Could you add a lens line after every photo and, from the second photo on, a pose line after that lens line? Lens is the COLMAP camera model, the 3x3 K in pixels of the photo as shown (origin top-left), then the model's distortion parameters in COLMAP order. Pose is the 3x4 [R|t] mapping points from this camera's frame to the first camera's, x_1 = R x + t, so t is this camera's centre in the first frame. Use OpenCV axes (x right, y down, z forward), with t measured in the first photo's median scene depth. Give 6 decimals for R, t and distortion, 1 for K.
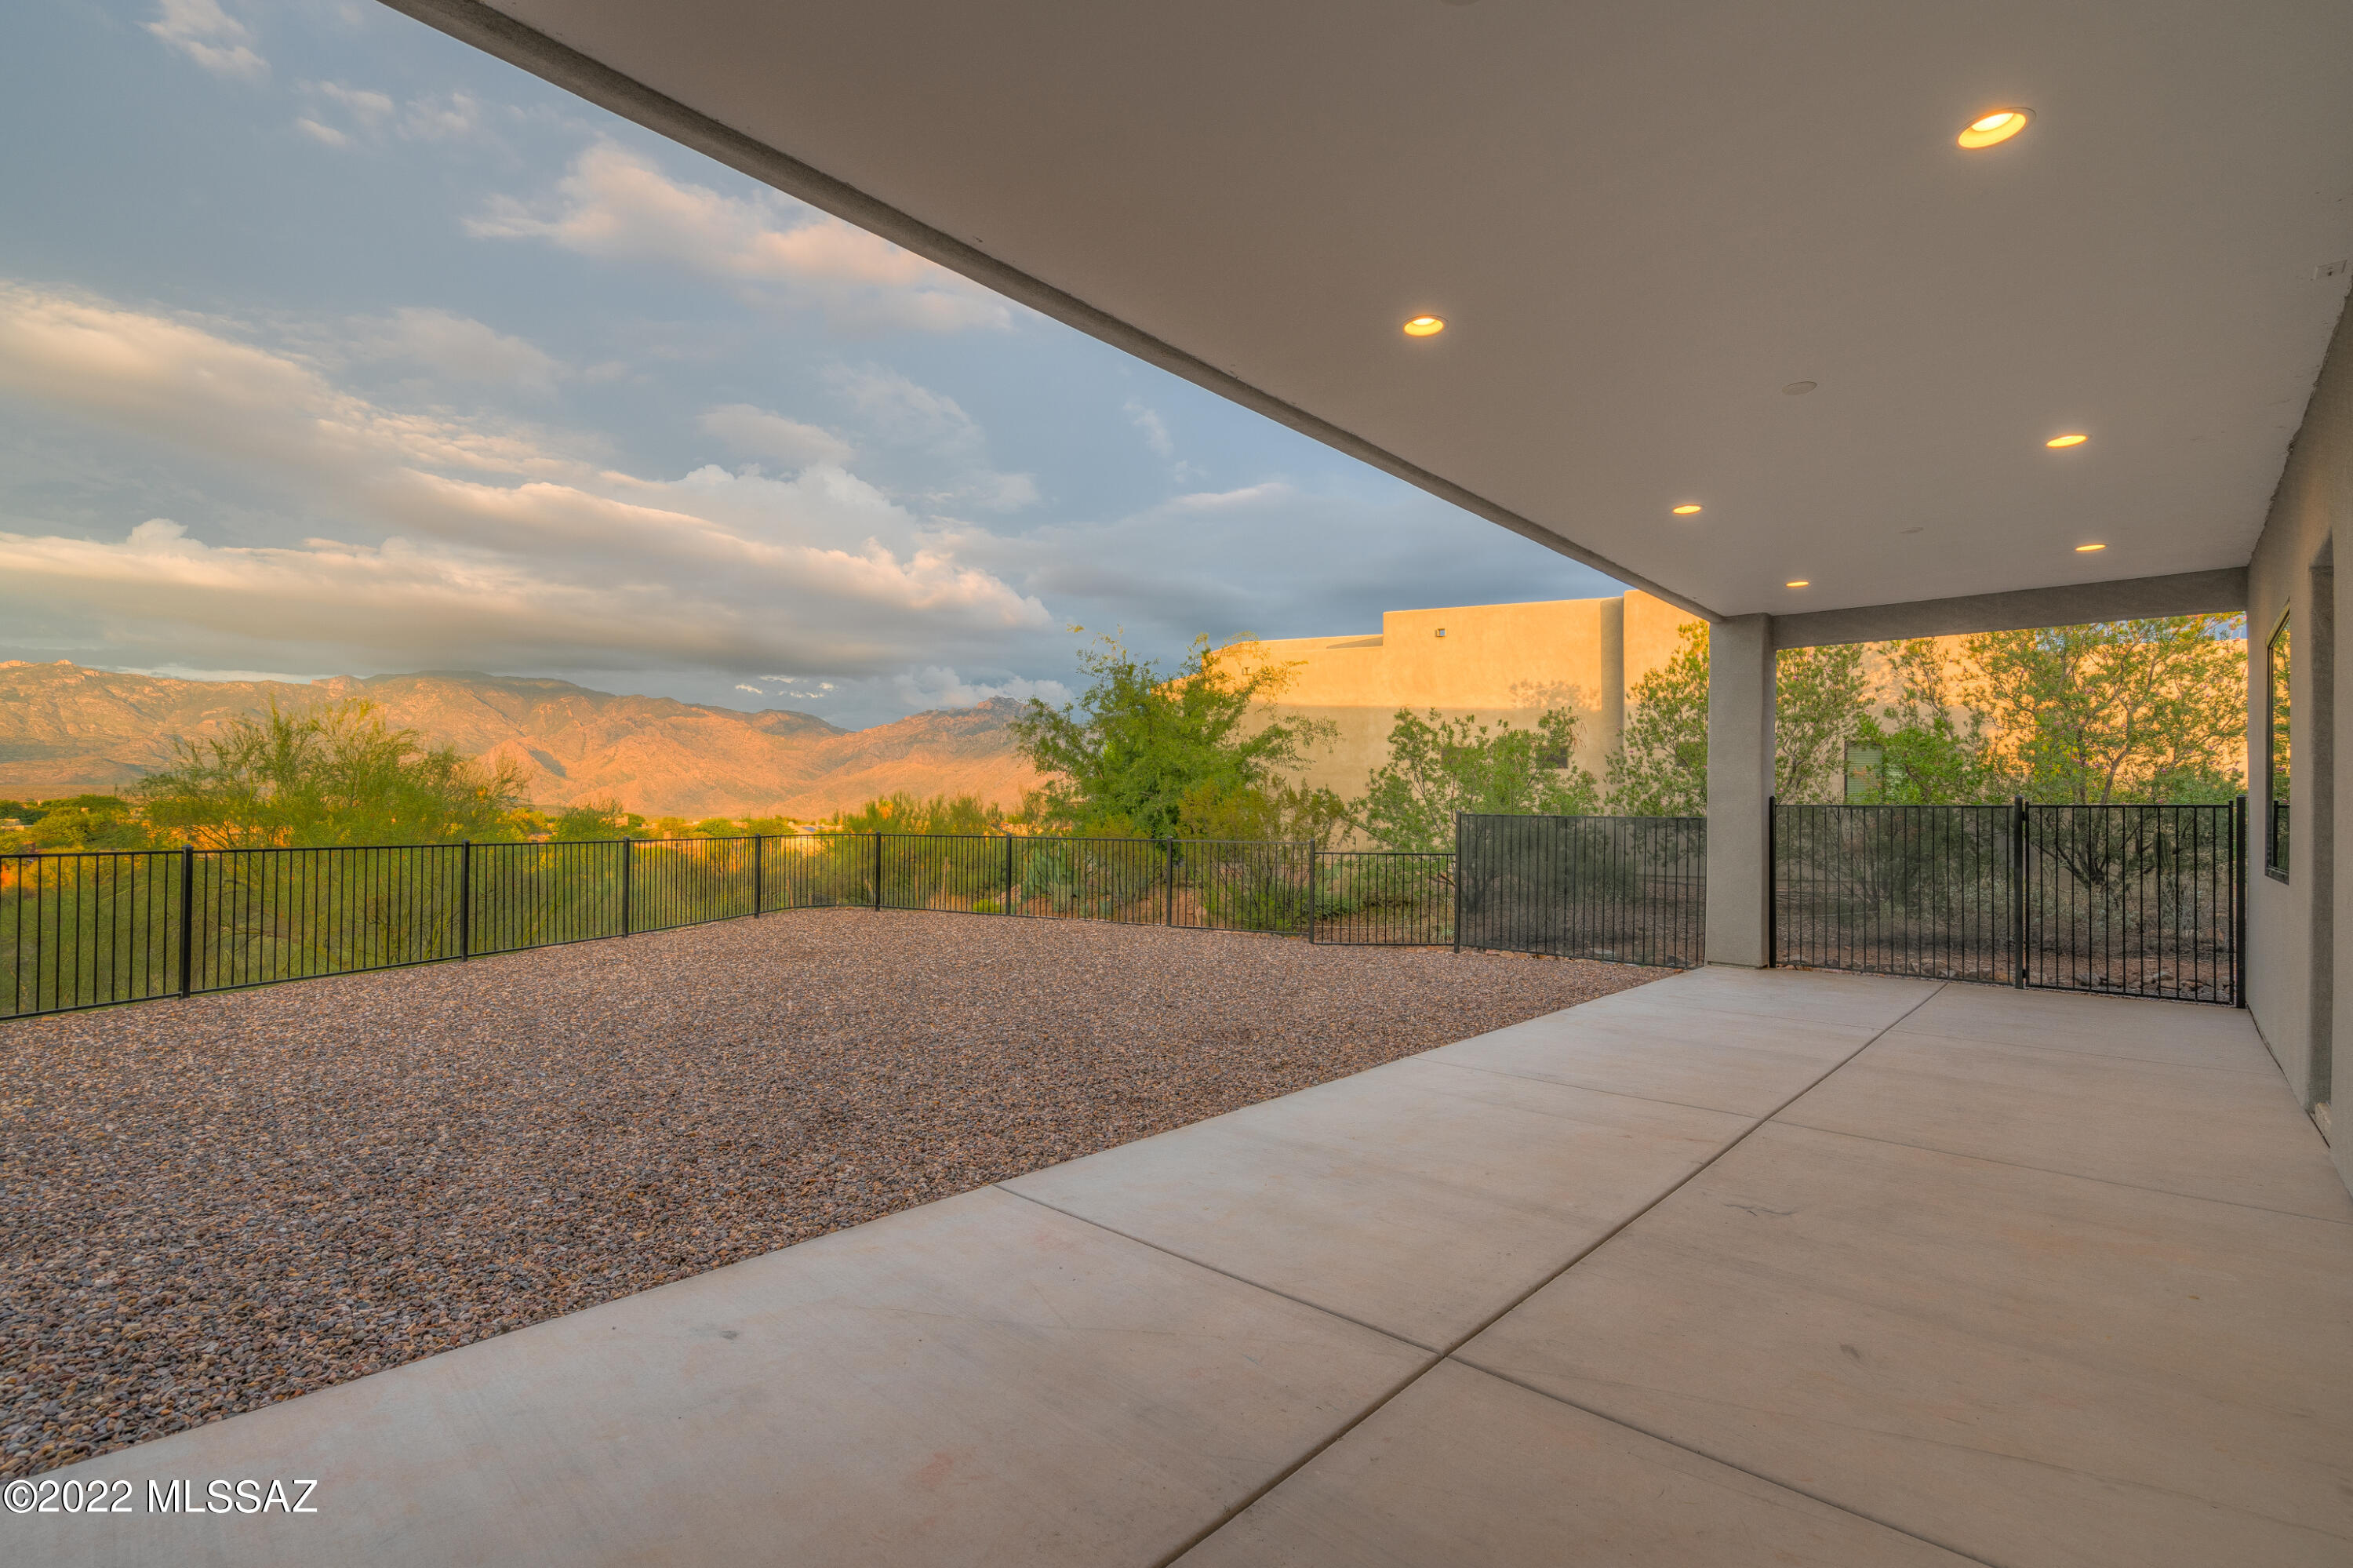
lens RADIAL K [[1049.4, 0, 1121.1], [0, 1049.4, 812.2], [0, 0, 1]] dist [0.001284, 0.000632]
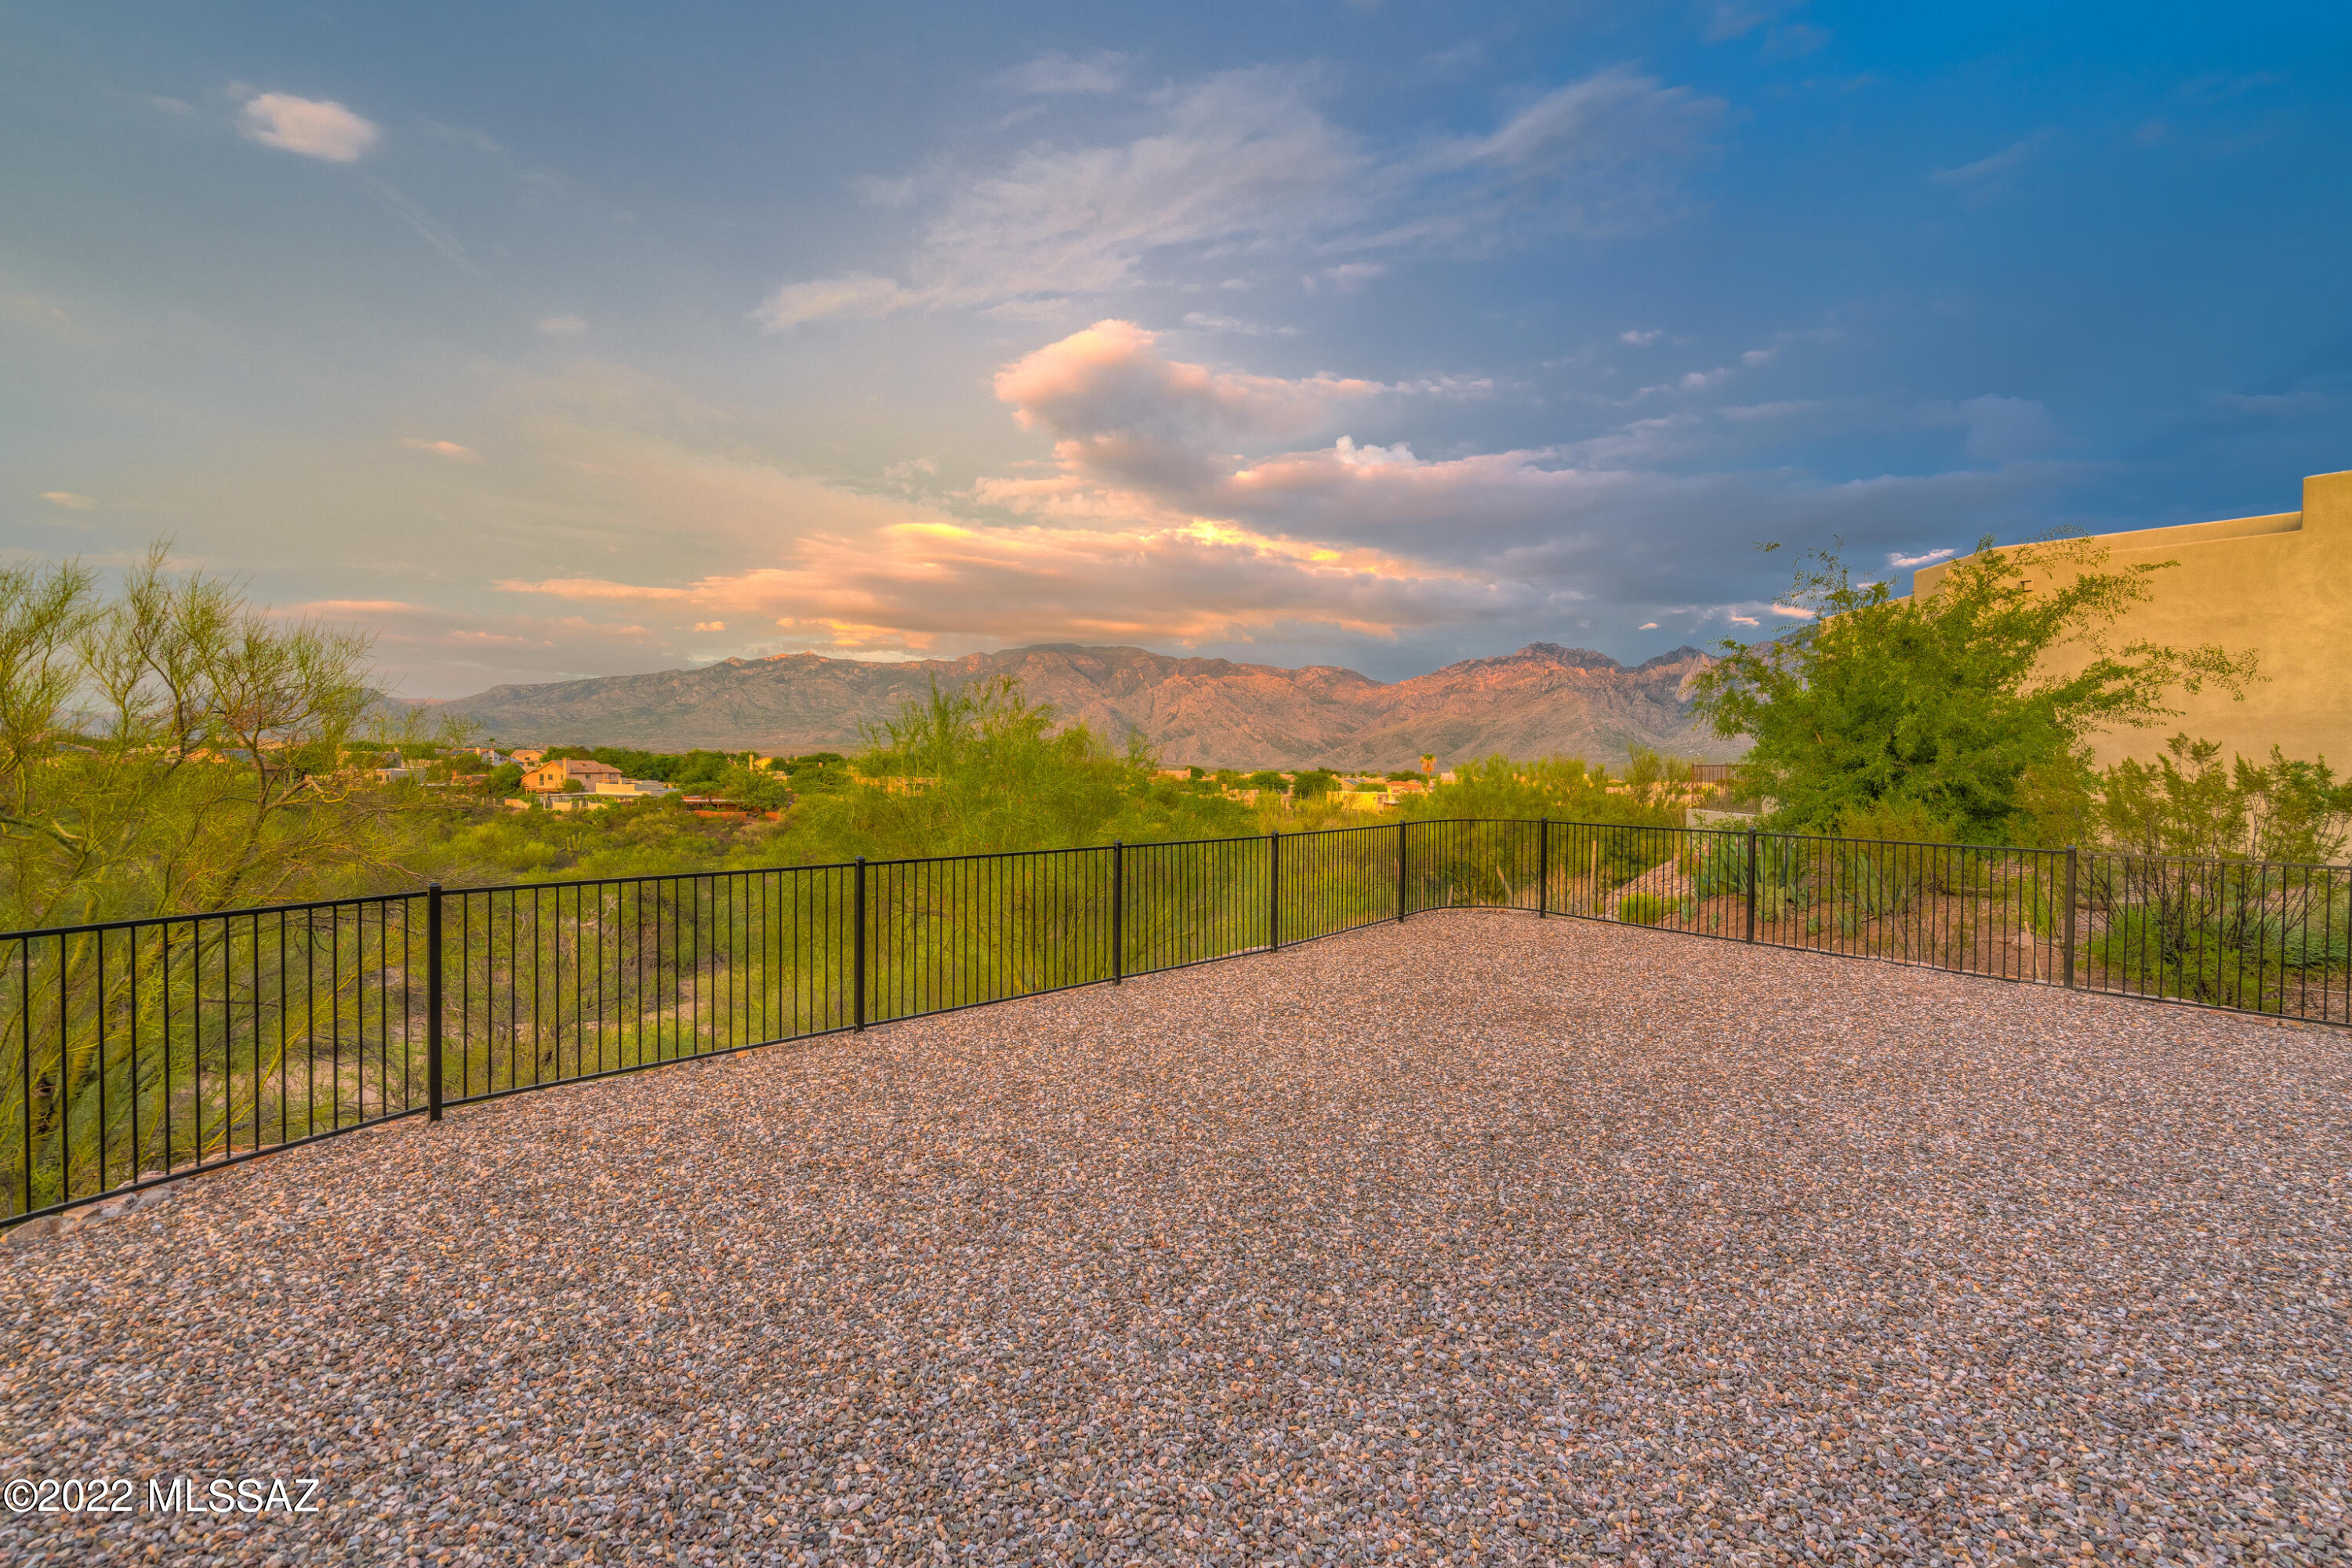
lens RADIAL K [[1037.2, 0, 1175.5], [0, 1037.2, 795.5], [0, 0, 1]] dist [-0.003607, 0.000484]
pose [[0.900415, 0.011667, -0.434876, -0.104664], [0.002022, 0.999517, 0.031003, -0.017359], [0.435028, -0.028795, 0.899957, 0.127936]]
